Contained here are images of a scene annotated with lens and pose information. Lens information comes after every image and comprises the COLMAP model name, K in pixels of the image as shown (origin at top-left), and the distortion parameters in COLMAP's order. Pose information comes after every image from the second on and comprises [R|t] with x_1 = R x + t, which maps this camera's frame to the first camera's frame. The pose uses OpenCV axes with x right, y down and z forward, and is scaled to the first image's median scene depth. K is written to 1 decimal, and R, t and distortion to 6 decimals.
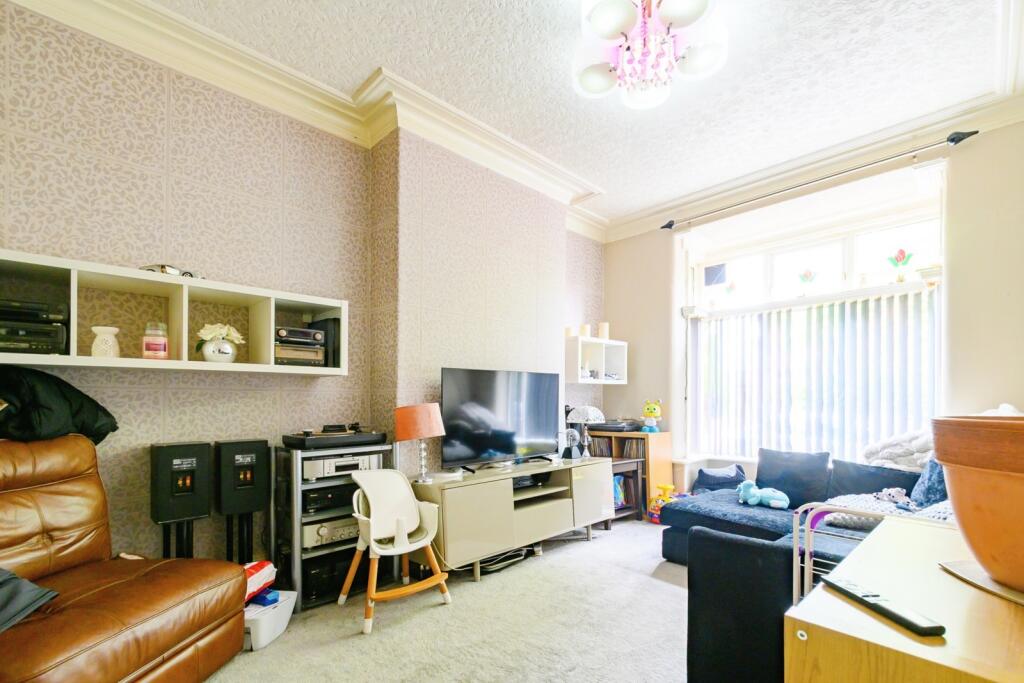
lens RADIAL K [[441.7, 0, 511.5], [0, 441.7, 404.2], [0, 0, 1]] dist [-0.019666, -0.000051]
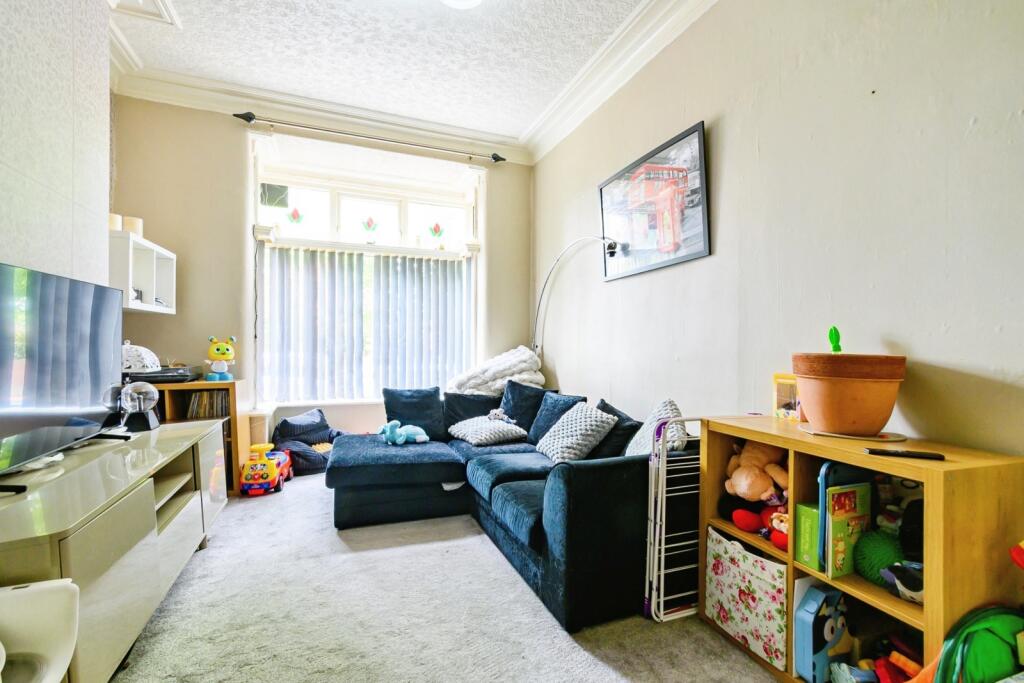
lens RADIAL K [[460.4, 0, 515.5], [0, 460.4, 346.9], [0, 0, 1]] dist [-0.001714, 0.000285]
pose [[0.372967, 0.001503, 0.927843, -0.235940], [-0.009418, 0.999953, 0.002166, -0.000018], [-0.927797, -0.009546, 0.372964, 0.247941]]
